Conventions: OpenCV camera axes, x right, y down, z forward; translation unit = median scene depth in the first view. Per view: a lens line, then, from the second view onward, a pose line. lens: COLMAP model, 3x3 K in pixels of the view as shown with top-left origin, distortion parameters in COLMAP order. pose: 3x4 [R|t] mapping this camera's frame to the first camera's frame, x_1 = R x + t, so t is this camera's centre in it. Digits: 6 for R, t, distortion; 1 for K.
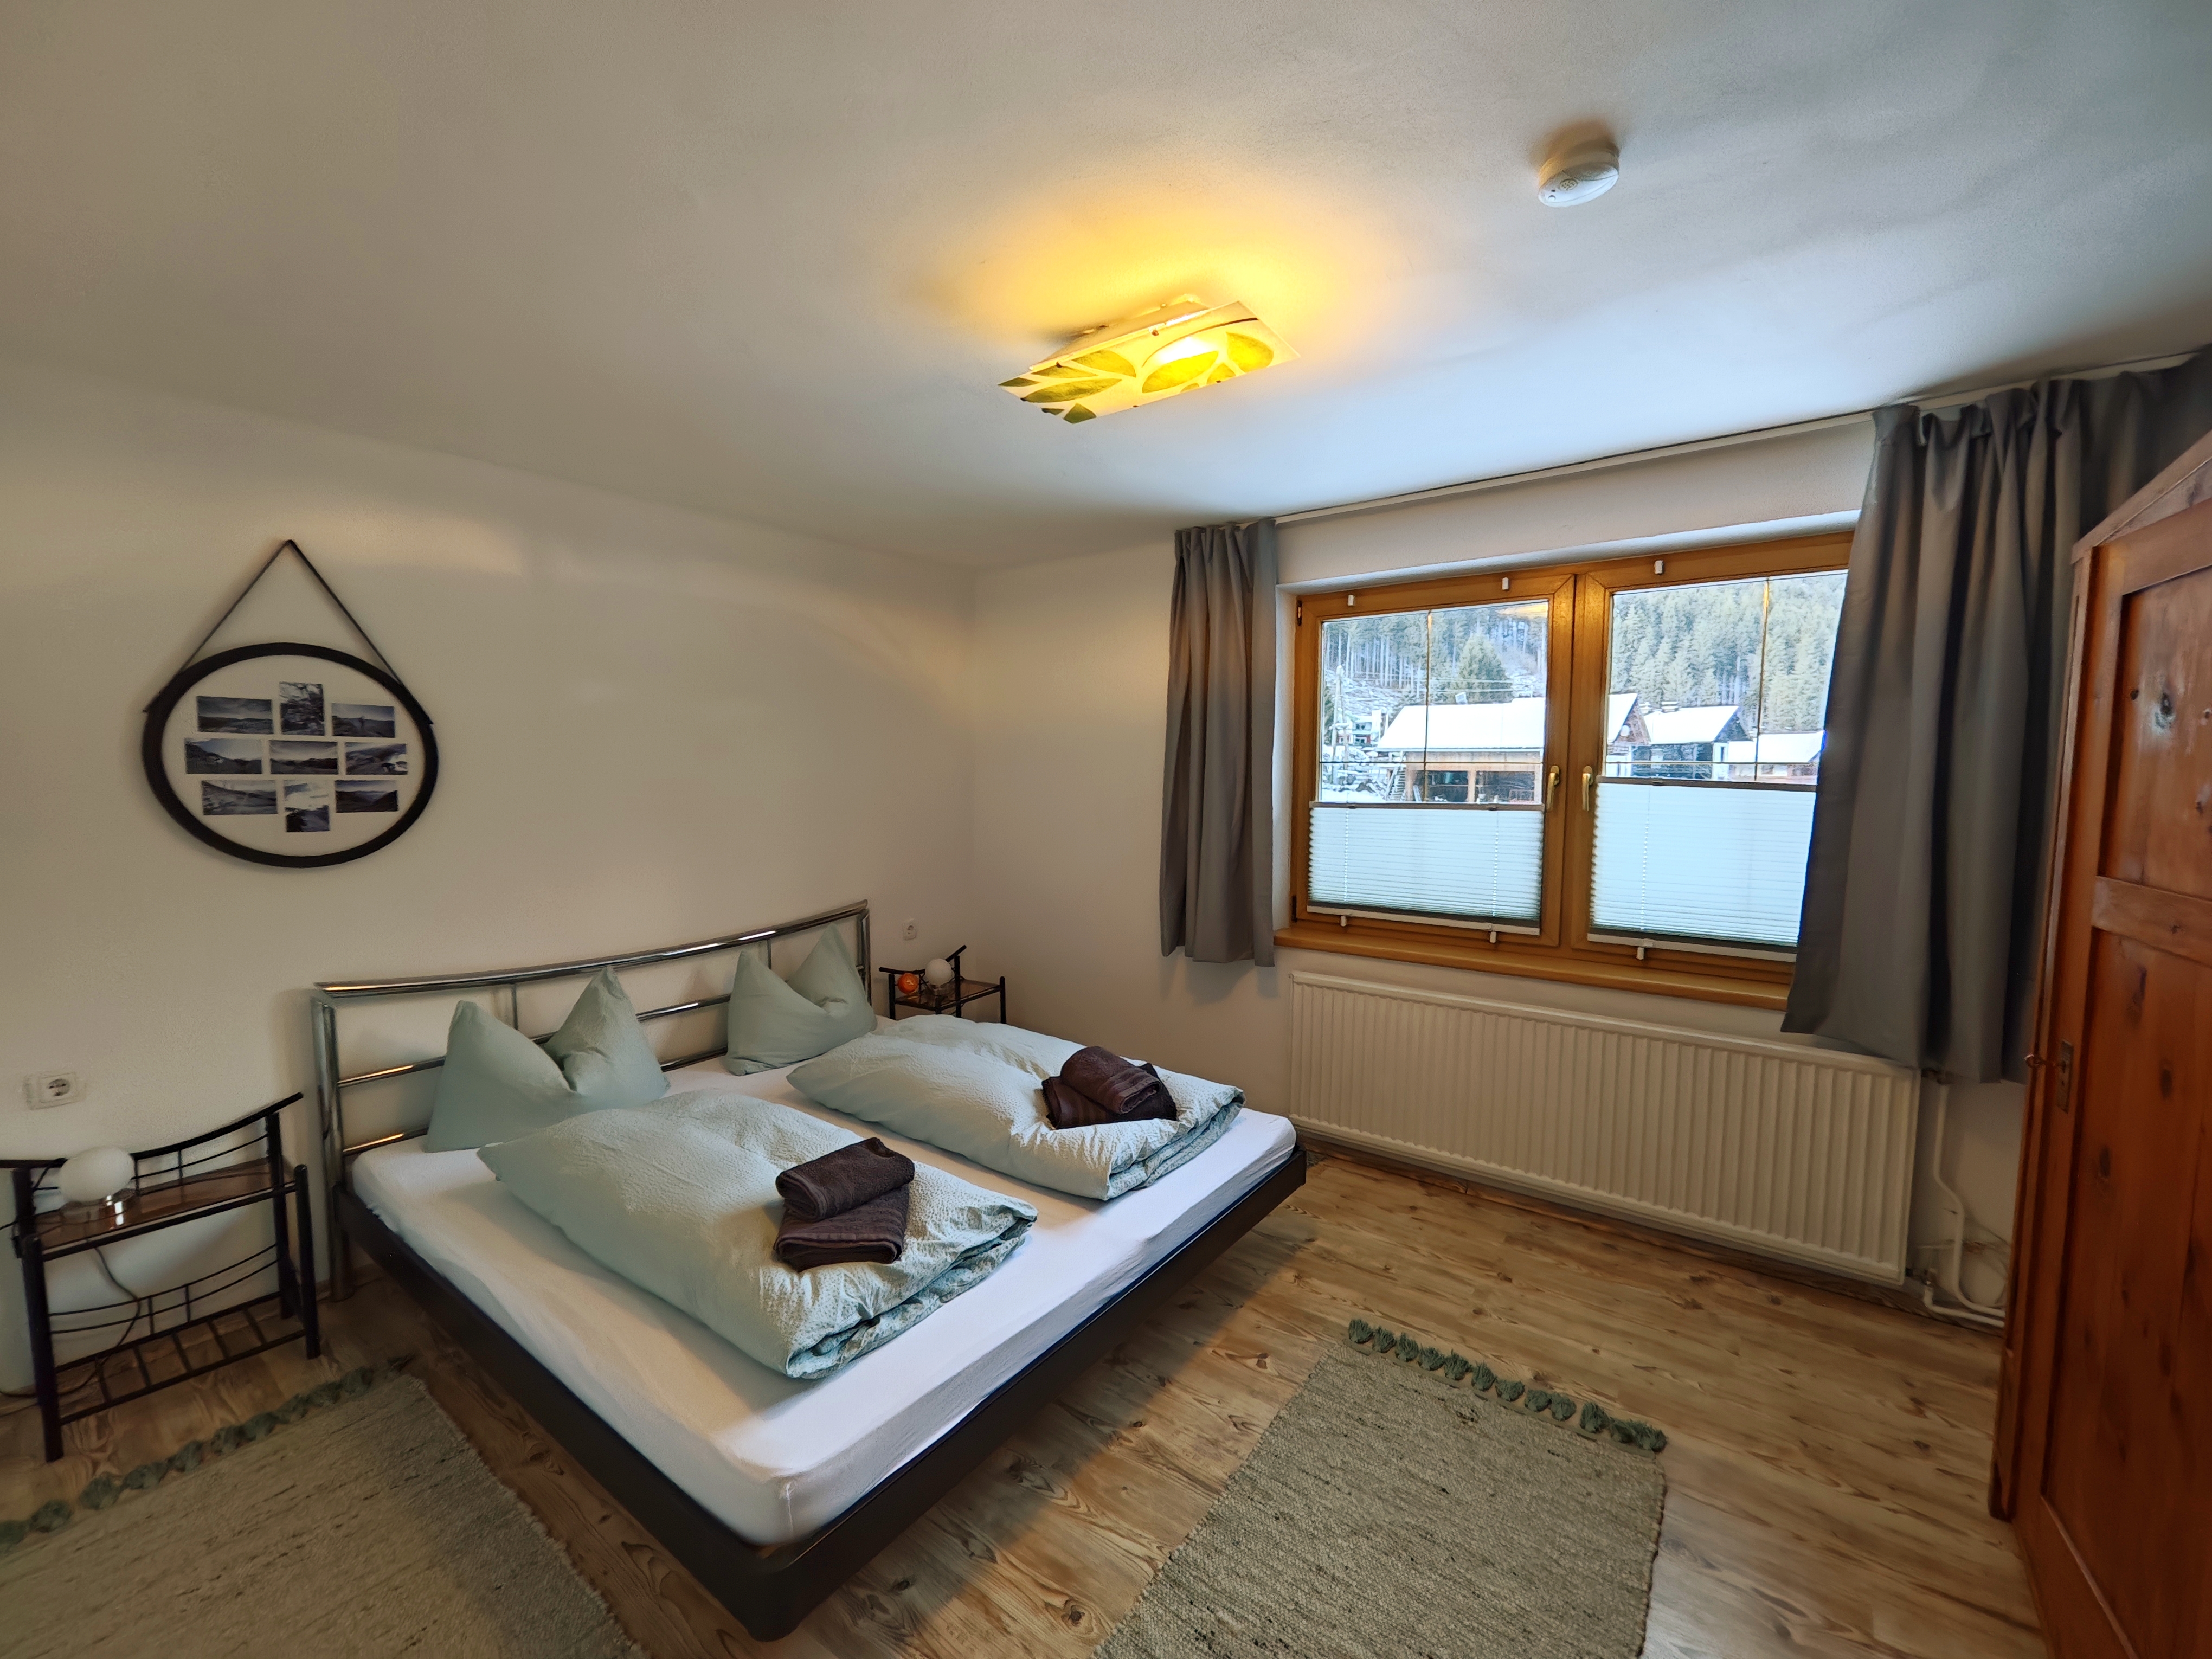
lens RADIAL K [[896.1, 0, 1109.8], [0, 896.1, 835.9], [0, 0, 1]] dist [-0.002665, -0.000150]
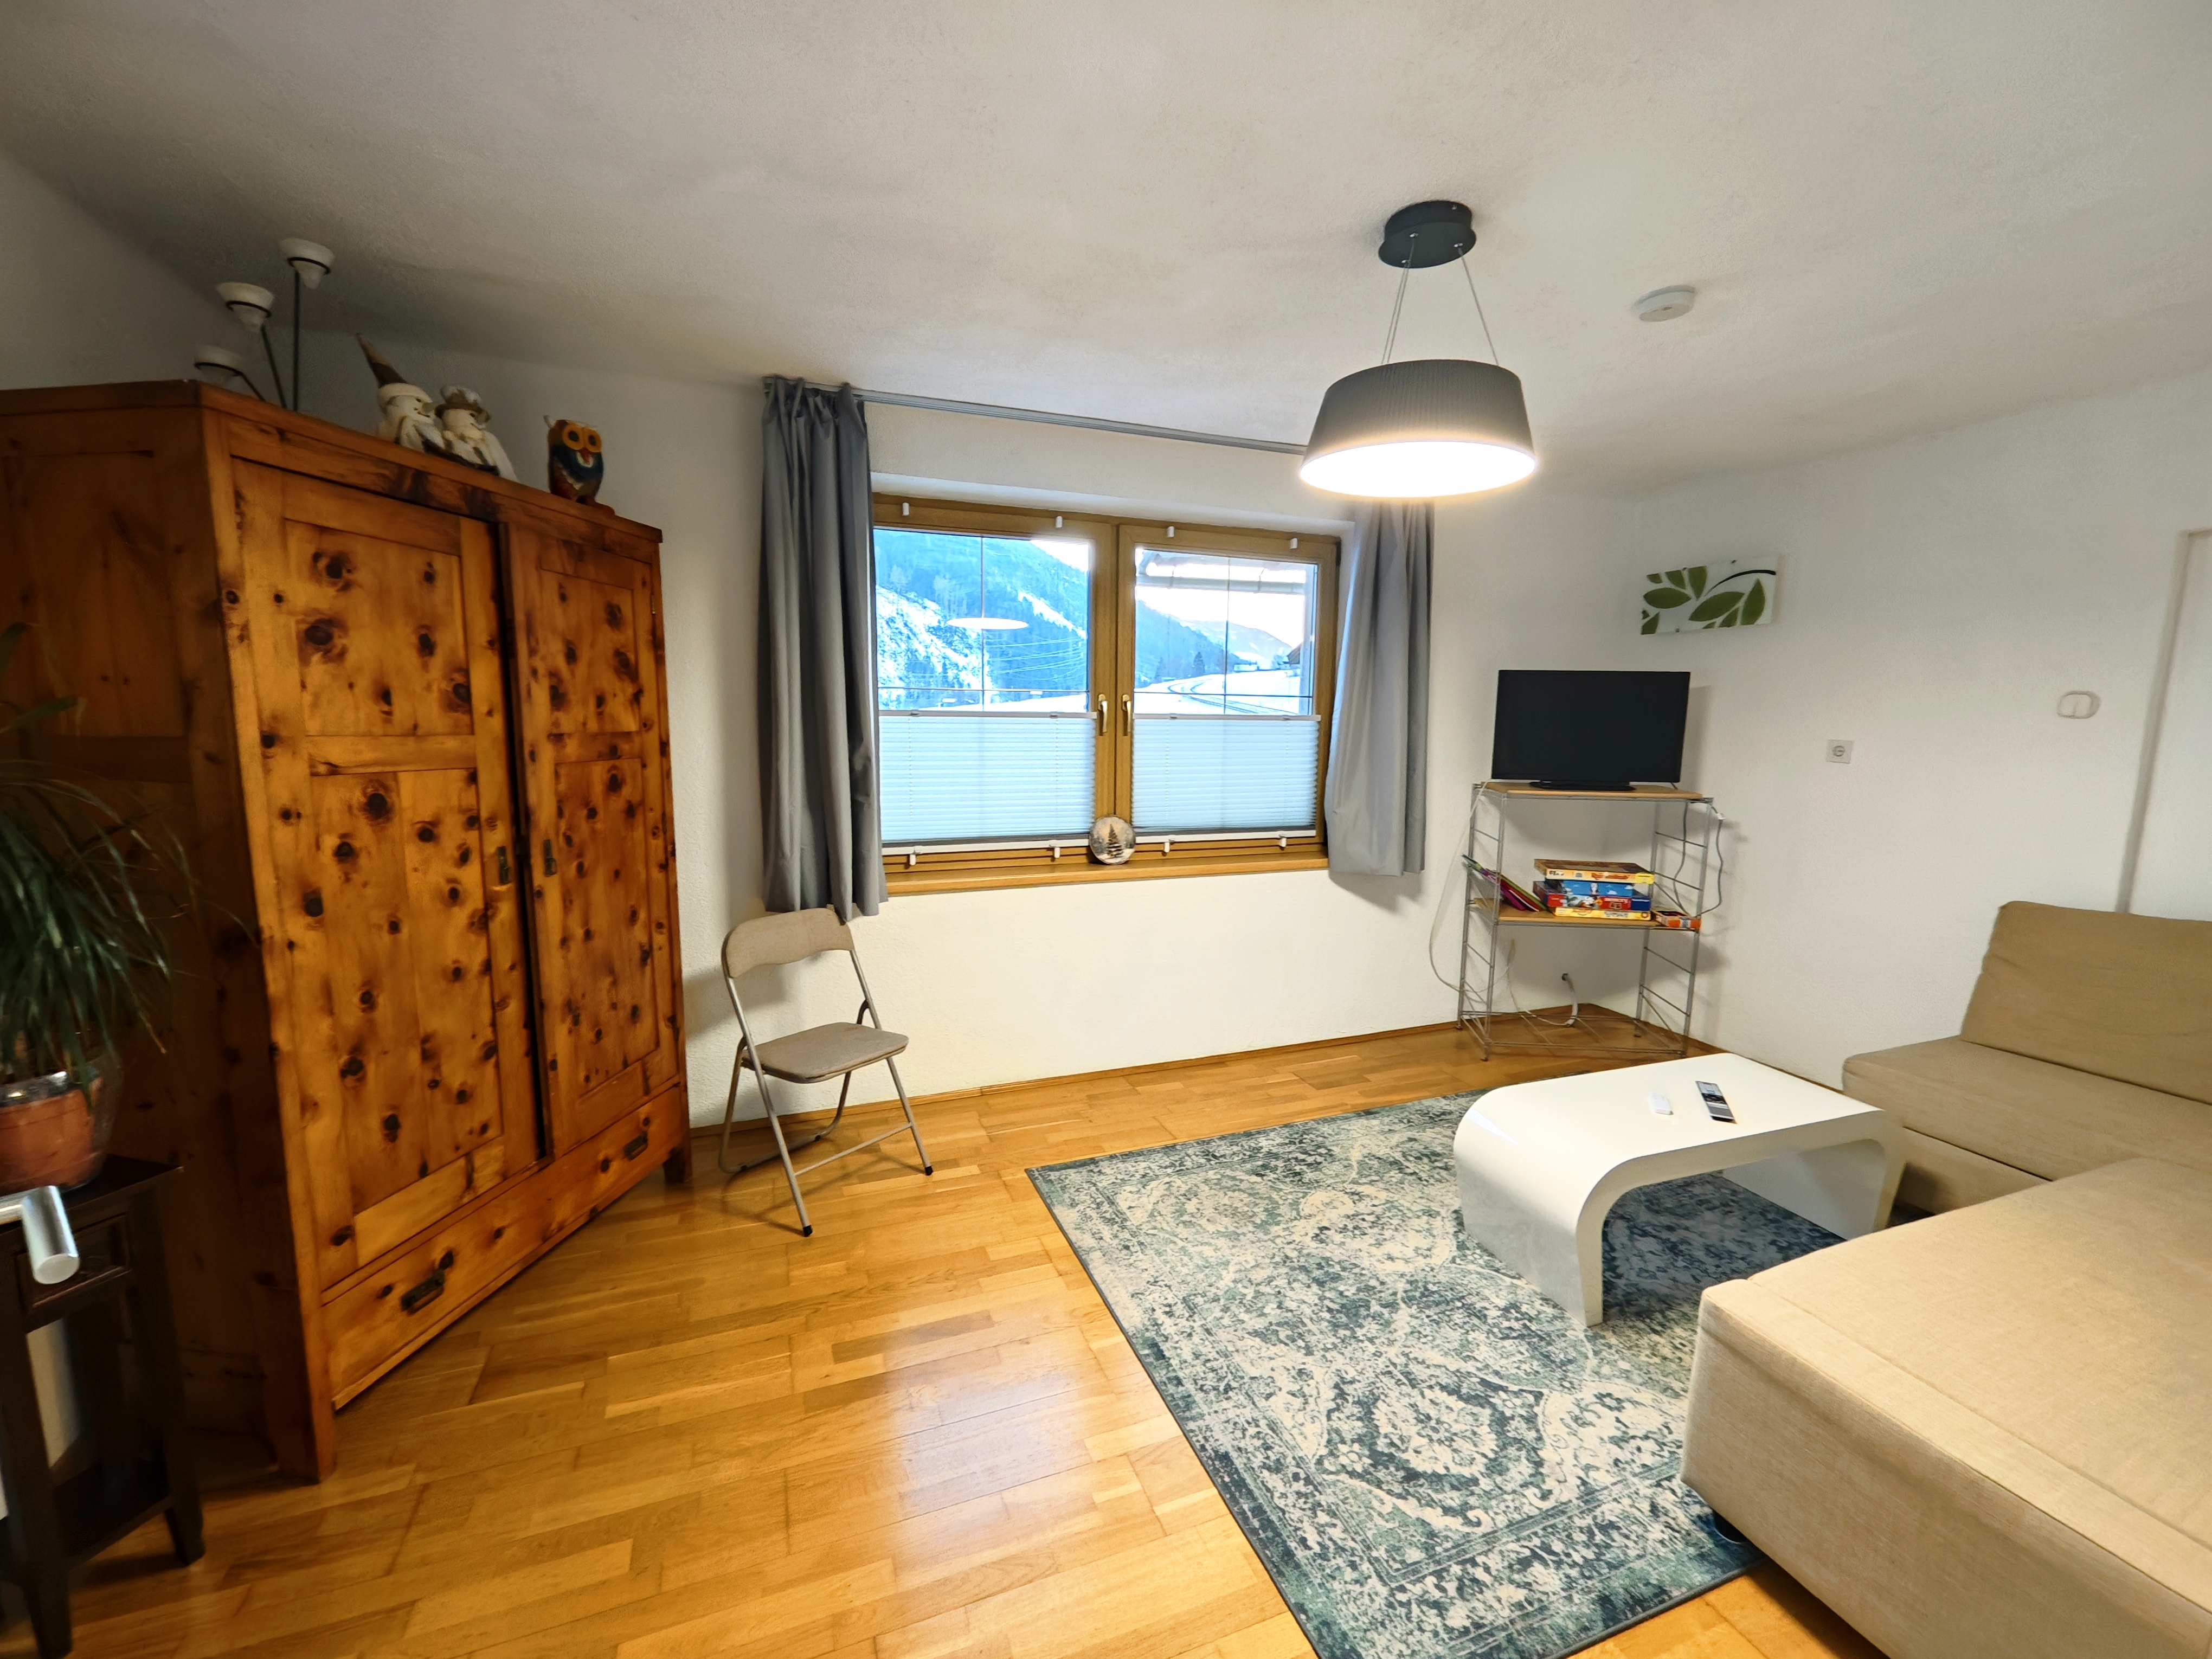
lens RADIAL K [[896.1, 0, 1106.0], [0, 896.1, 836.9], [0, 0, 1]] dist [-0.002665, -0.000150]
pose [[0.561055, -0.124547, 0.818355, -0.407854], [0.068142, 0.992210, 0.104289, -0.015680], [-0.824969, -0.002748, 0.565171, 0.289838]]
